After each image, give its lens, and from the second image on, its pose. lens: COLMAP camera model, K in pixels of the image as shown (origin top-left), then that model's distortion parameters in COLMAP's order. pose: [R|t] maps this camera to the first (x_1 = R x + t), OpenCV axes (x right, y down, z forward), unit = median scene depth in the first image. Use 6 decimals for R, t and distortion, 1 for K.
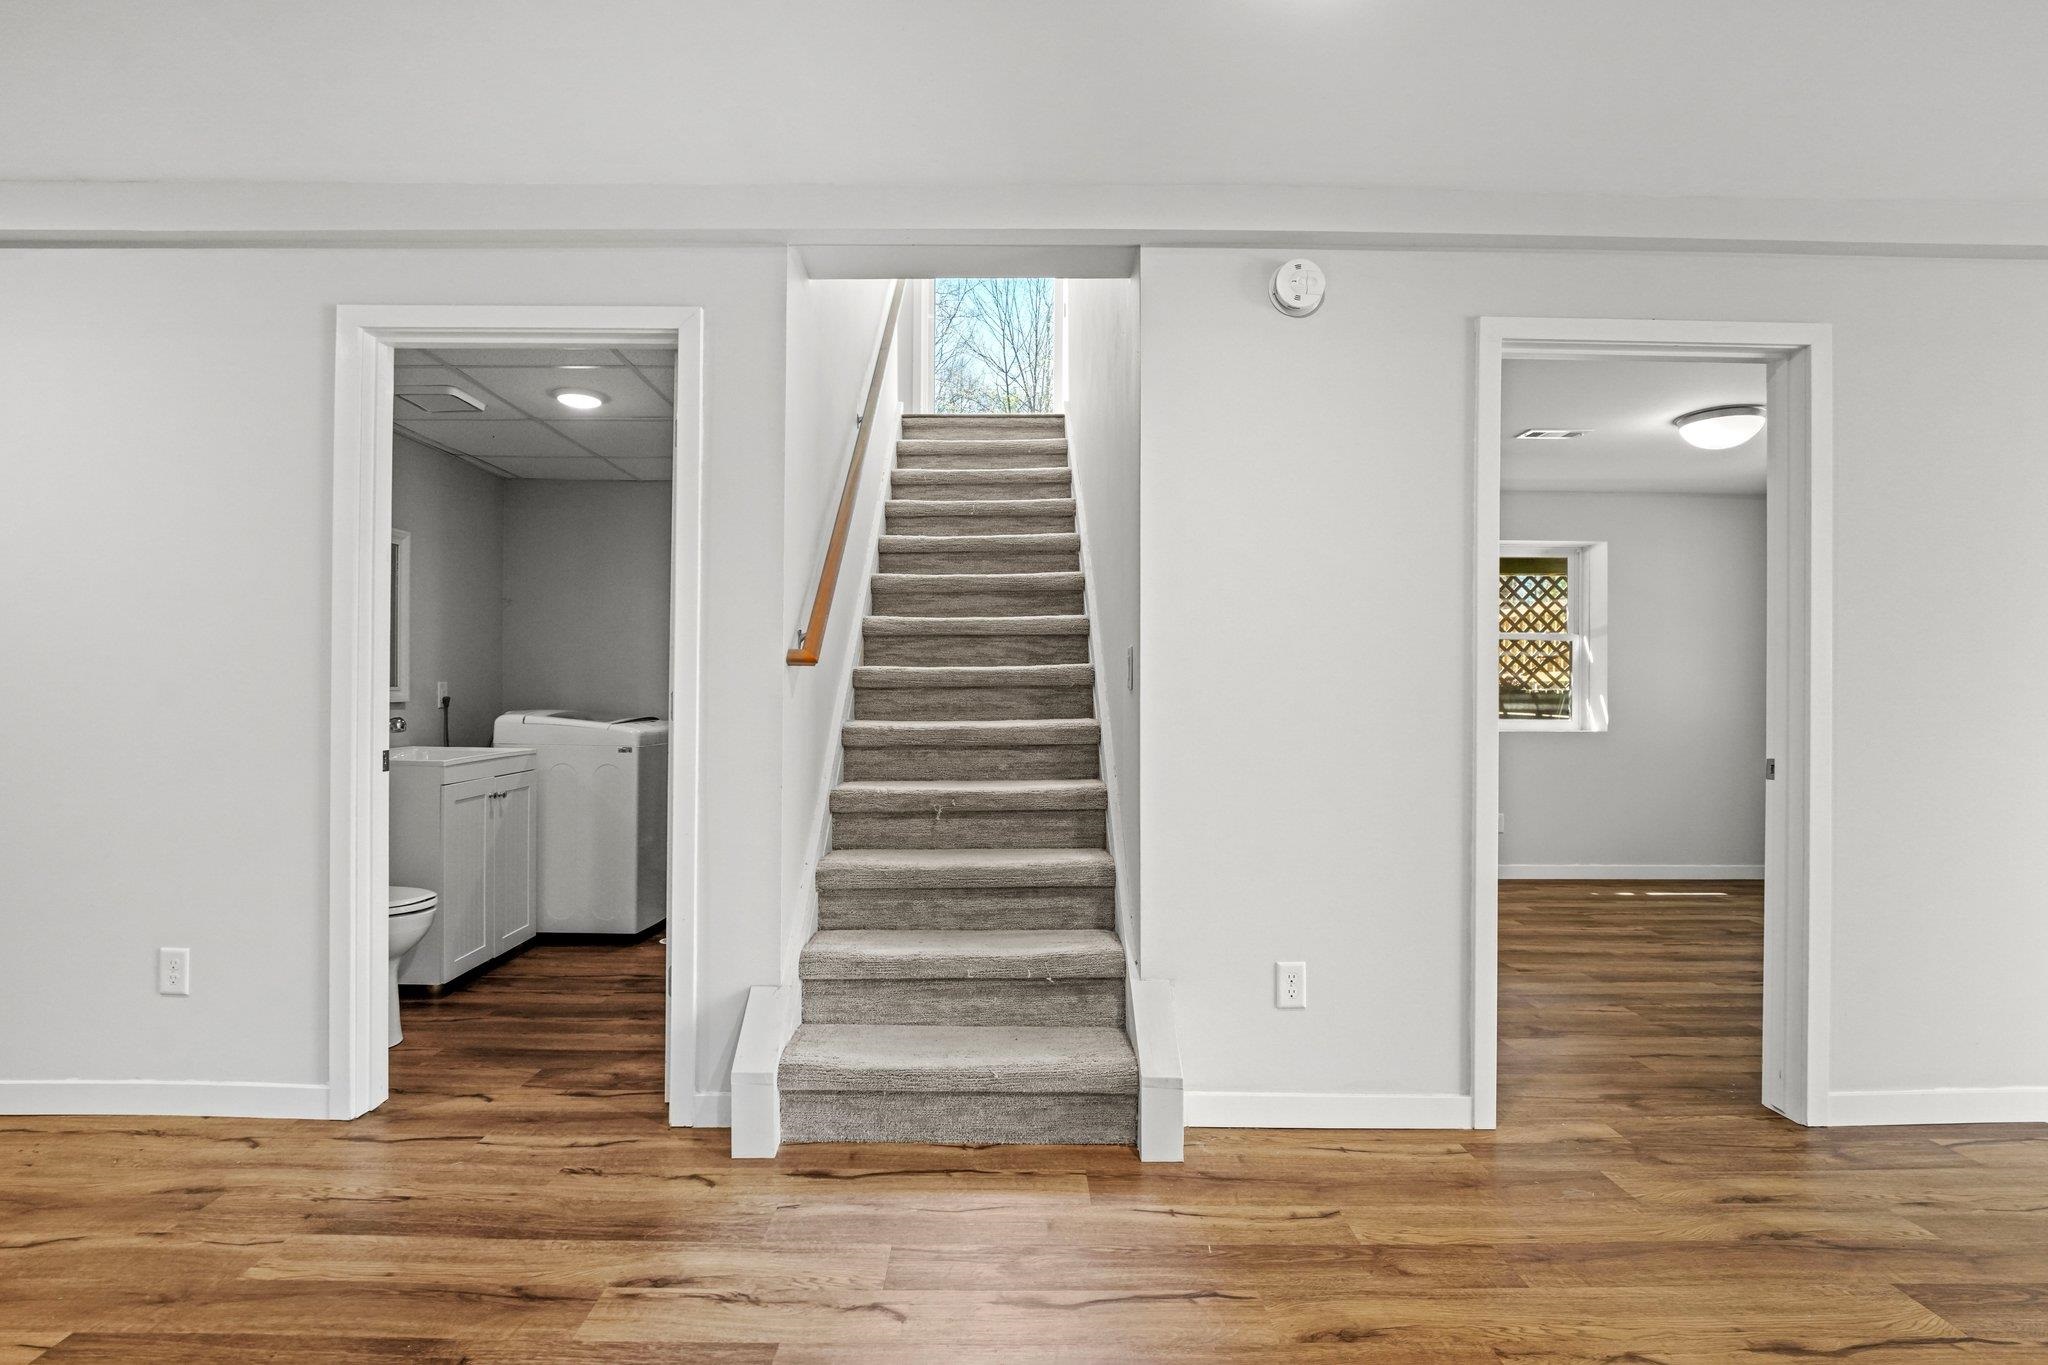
lens RADIAL K [[952.3, 0, 1025.6], [0, 952.3, 692.5], [0, 0, 1]] dist [-0.001484, -0.000009]
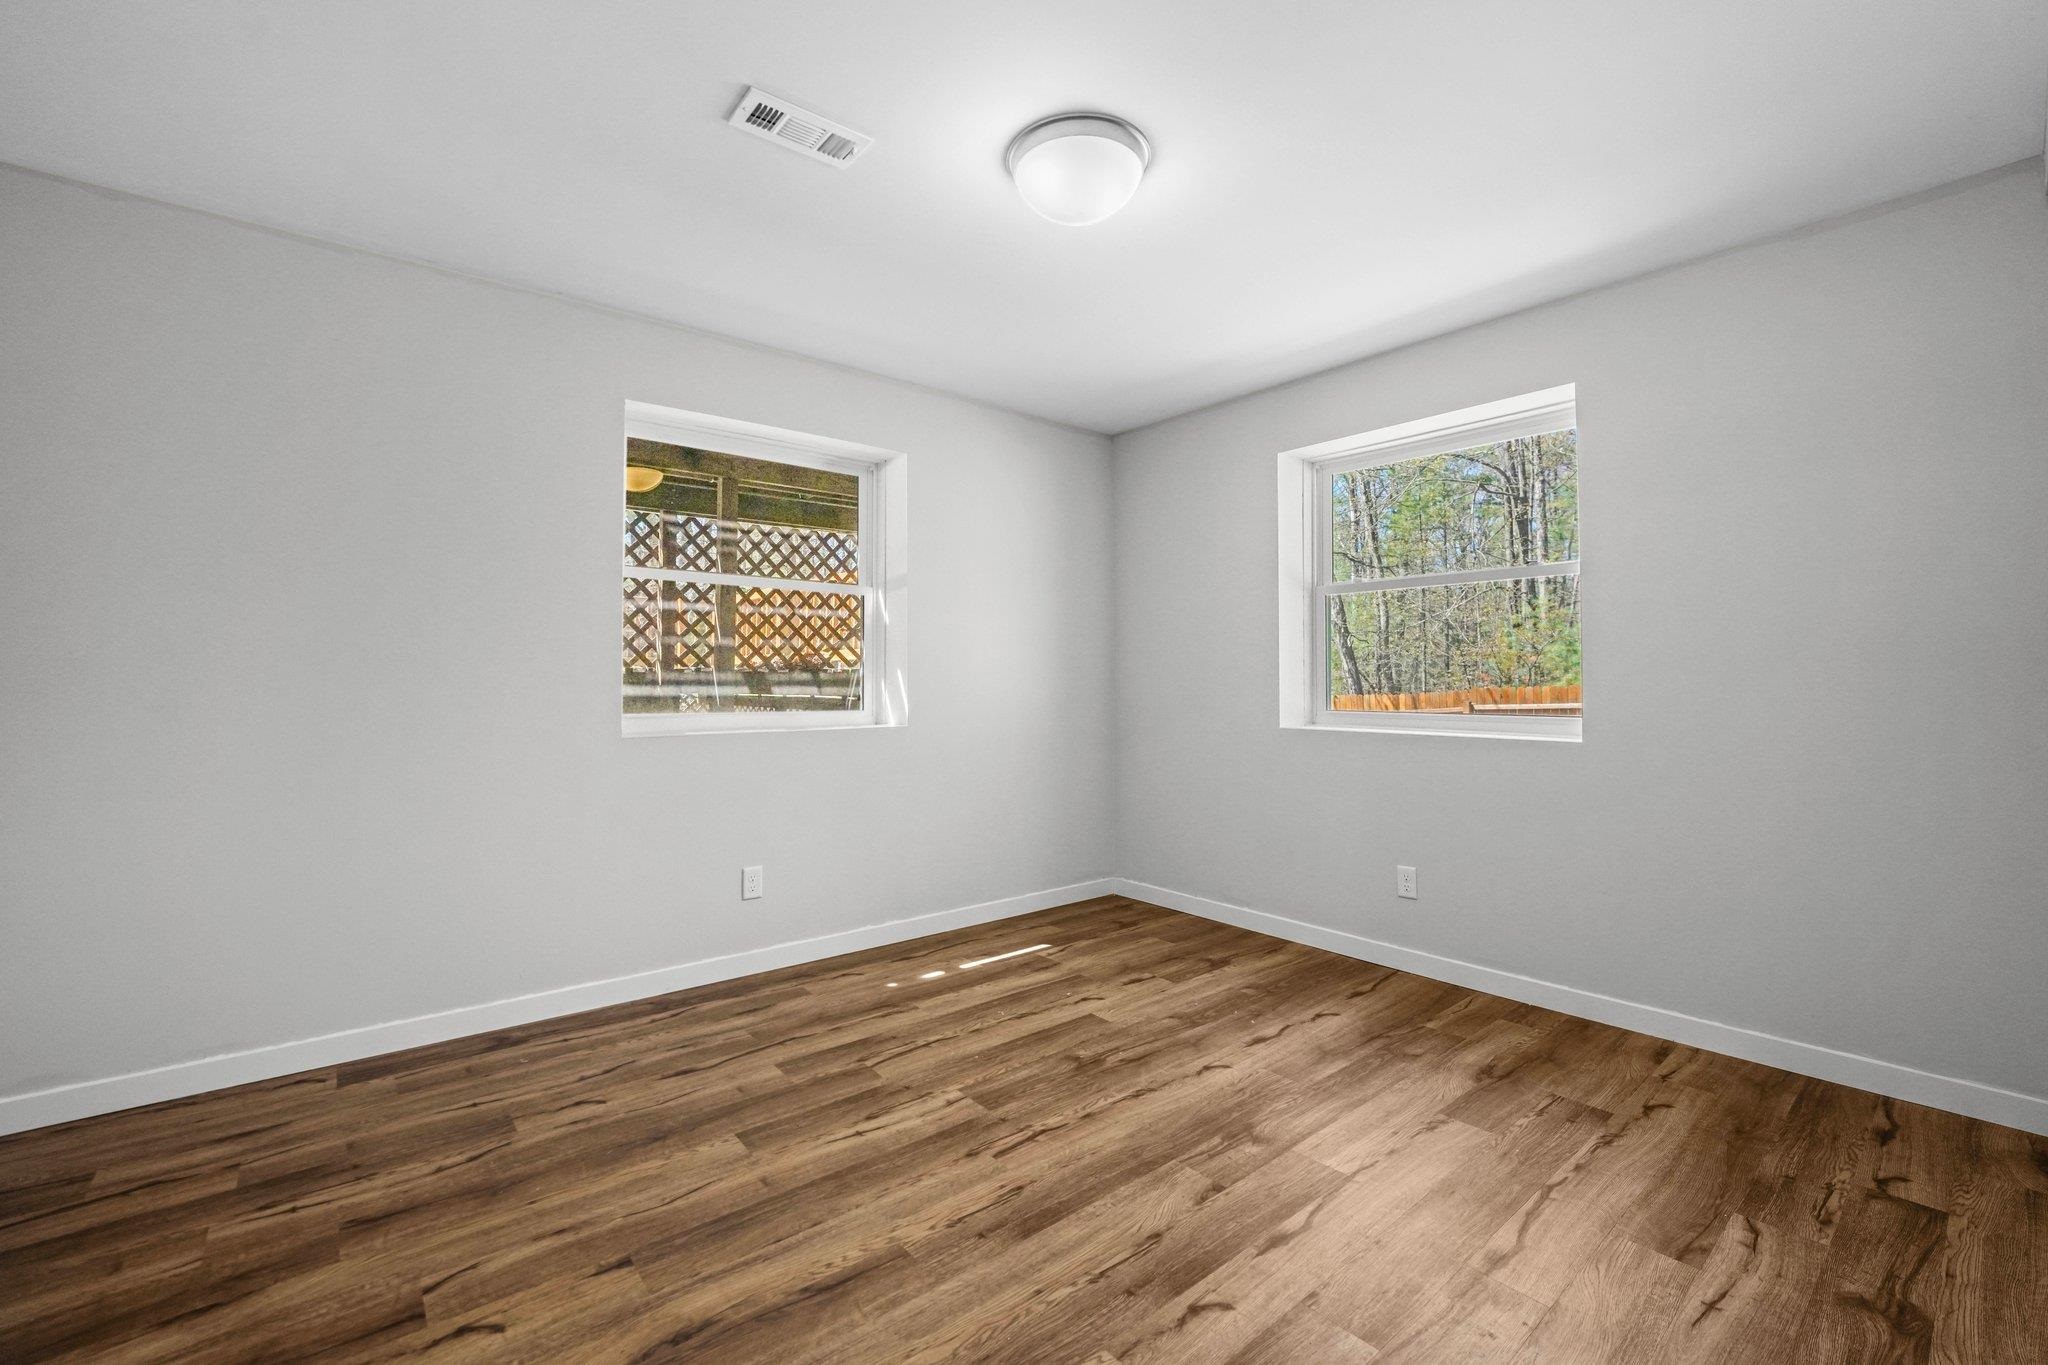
lens RADIAL K [[846.6, 0, 1025.4], [0, 846.6, 679.3], [0, 0, 1]] dist [-0.000310, -0.000026]
pose [[0.773273, -0.010996, 0.633978, 0.273555], [0.005940, 0.999931, 0.010098, 0.000928], [-0.634045, -0.004043, 0.773285, 0.448768]]
